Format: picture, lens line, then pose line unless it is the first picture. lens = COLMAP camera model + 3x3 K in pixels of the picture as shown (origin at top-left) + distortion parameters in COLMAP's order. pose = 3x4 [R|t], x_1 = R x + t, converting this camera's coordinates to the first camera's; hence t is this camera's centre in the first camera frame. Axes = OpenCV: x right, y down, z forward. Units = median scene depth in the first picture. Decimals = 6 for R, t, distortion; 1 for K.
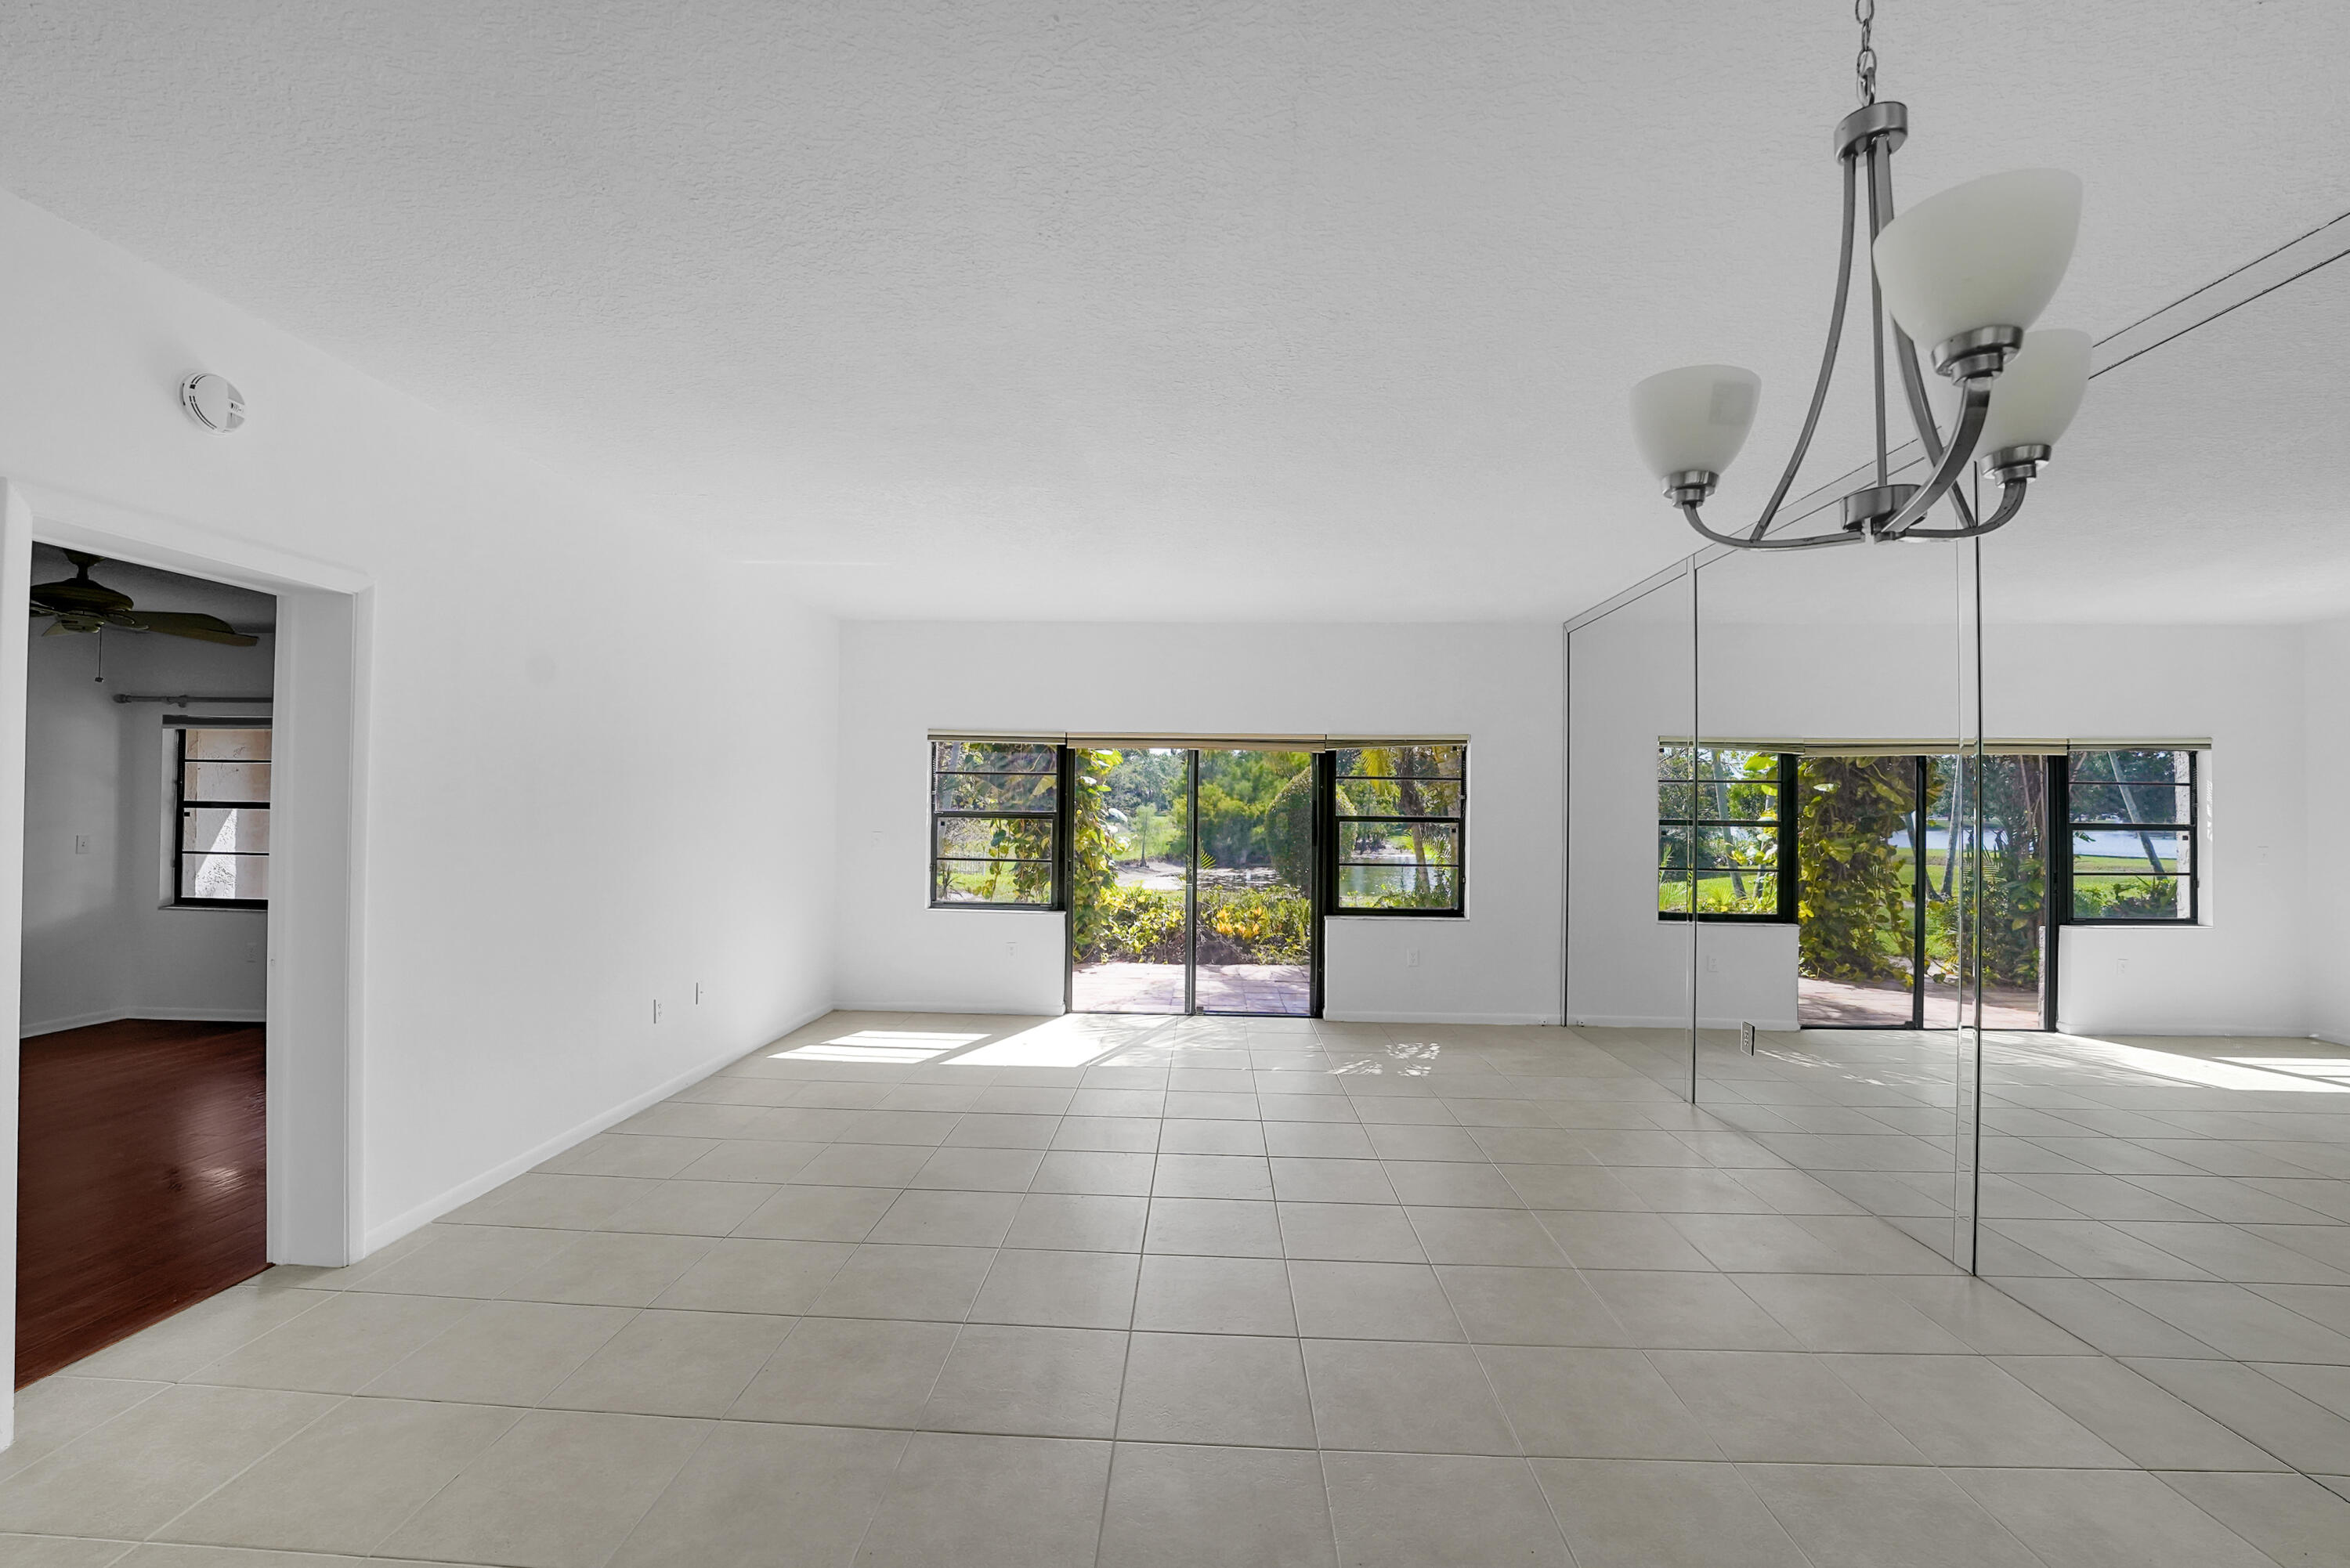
lens RADIAL K [[962.0, 0, 1163.9], [0, 962.0, 791.7], [0, 0, 1]] dist [-0.029738, 0.003464]
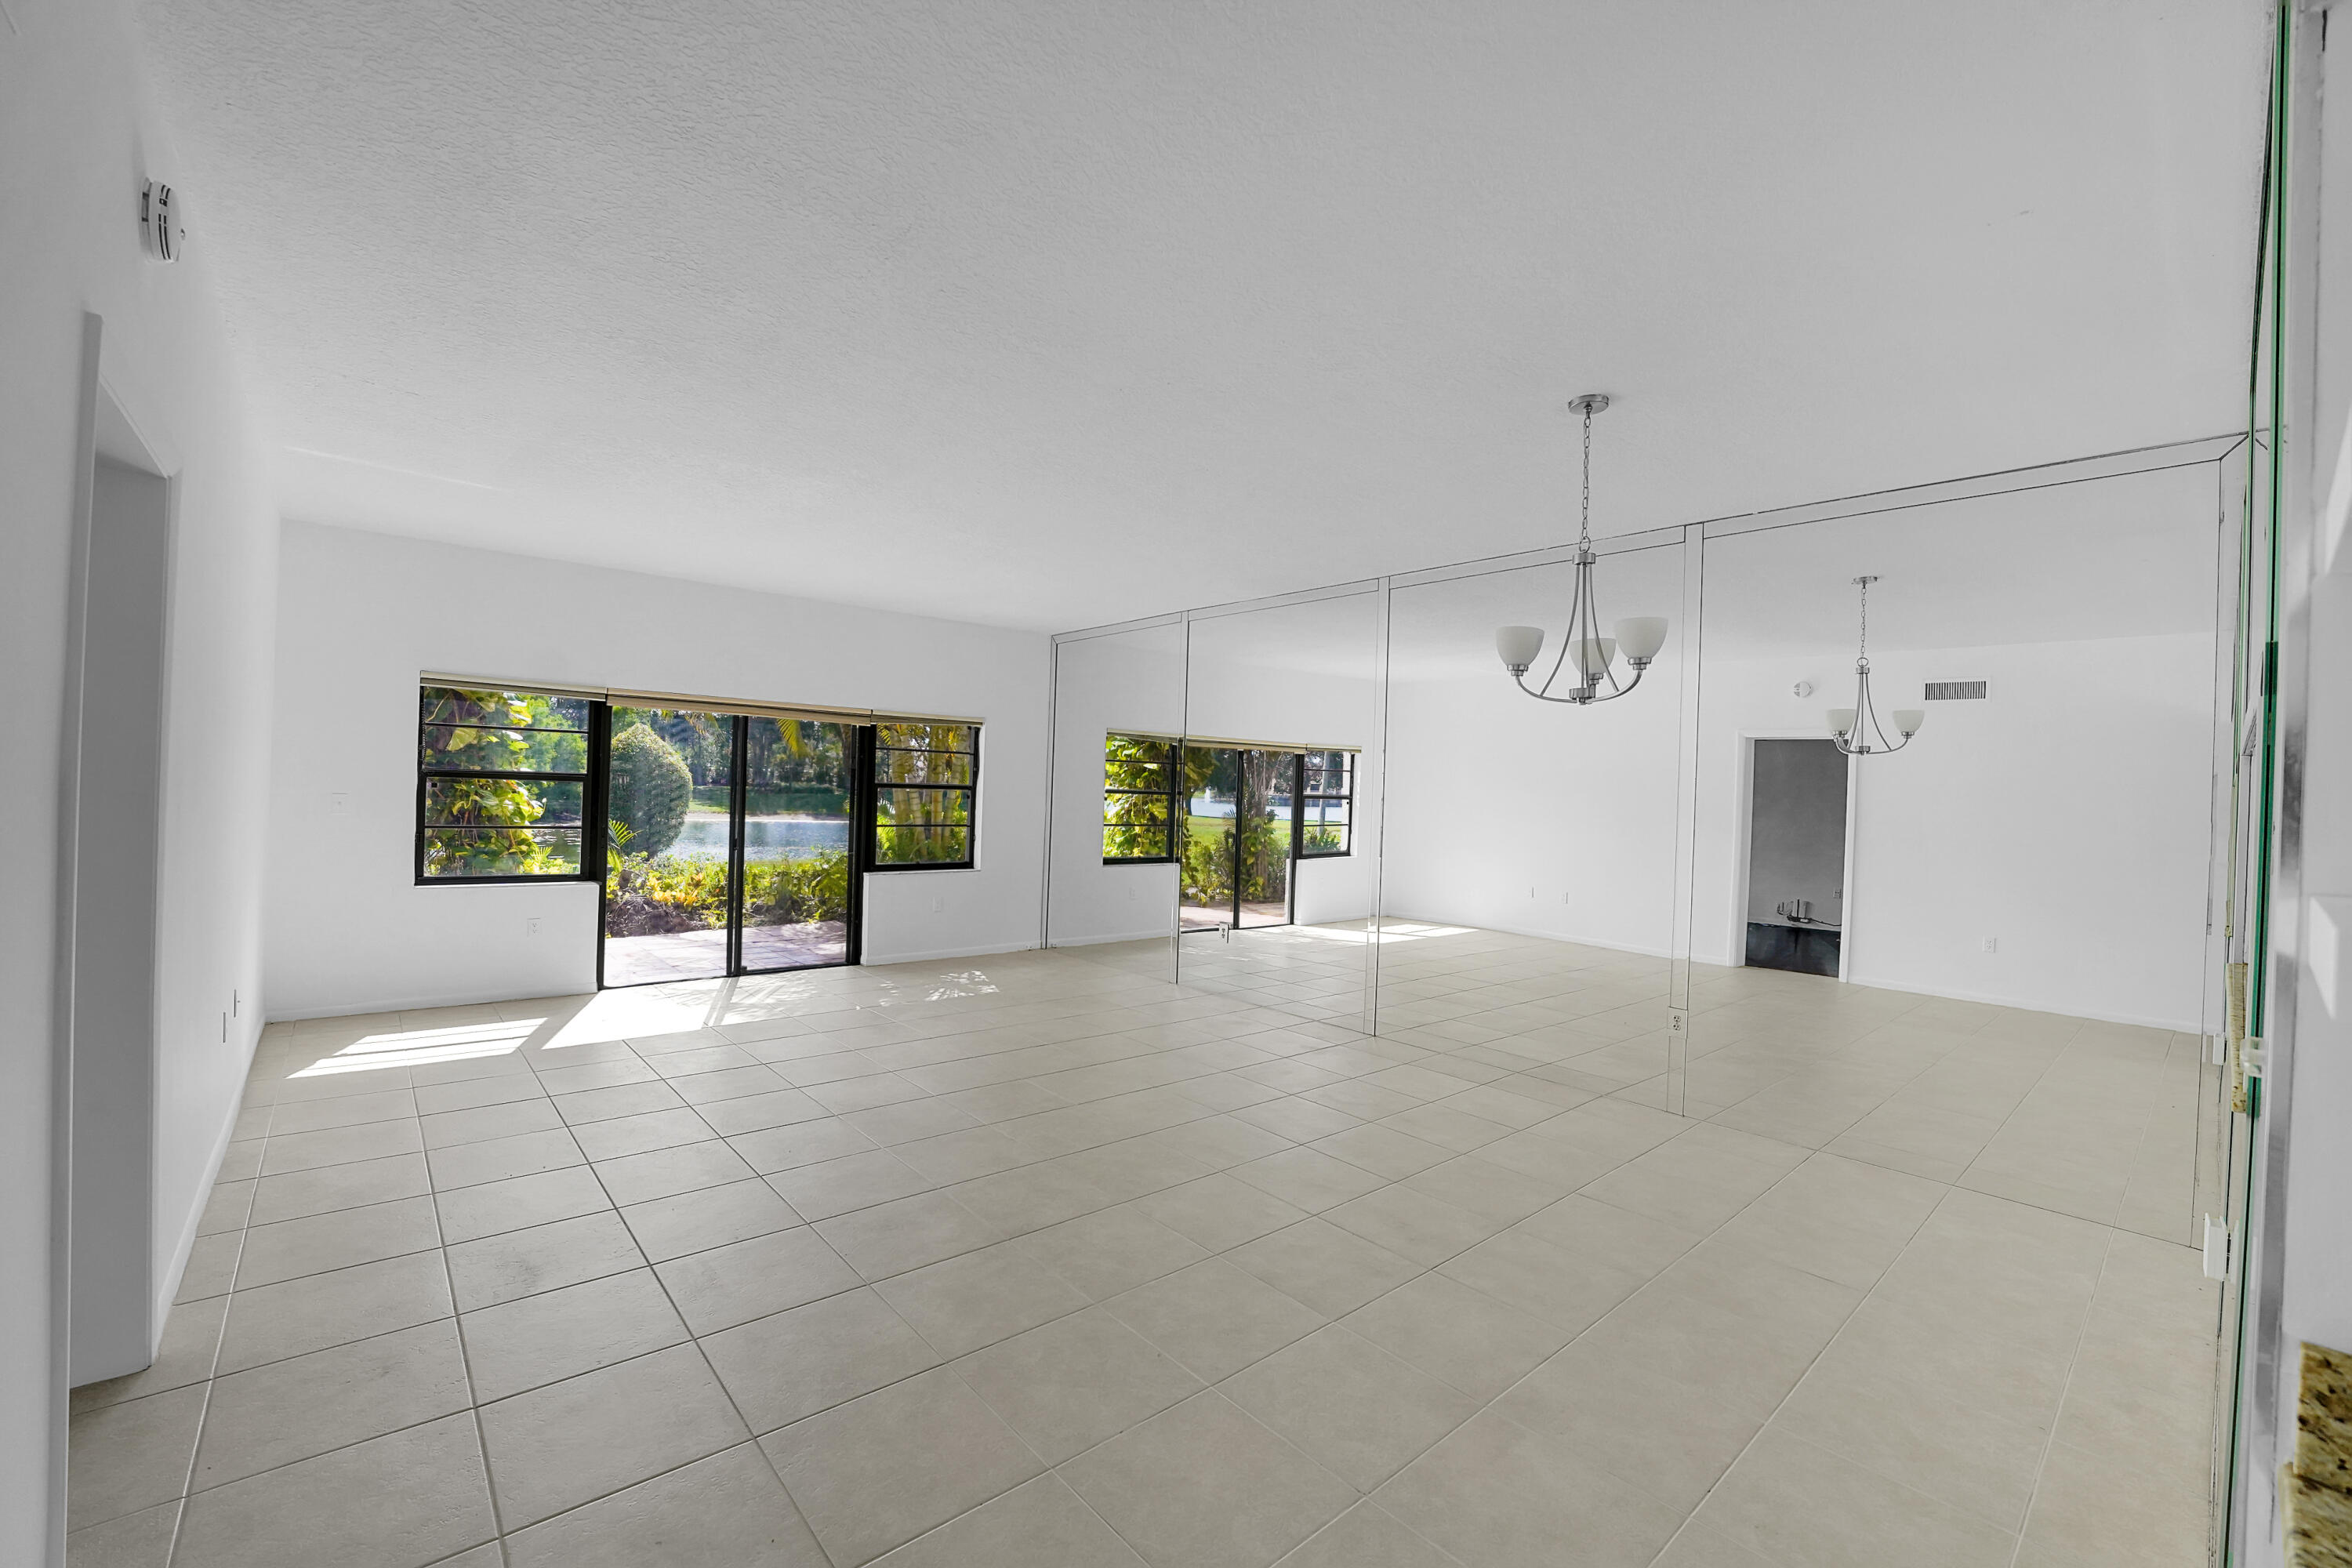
lens RADIAL K [[957.9, 0, 1173.3], [0, 957.9, 788.7], [0, 0, 1]] dist [-0.023084, 0.000089]
pose [[0.722791, 0.012904, 0.690946, -0.337726], [-0.036673, 0.999133, 0.019704, -0.002682], [-0.690093, -0.039581, 0.722638, -0.042697]]
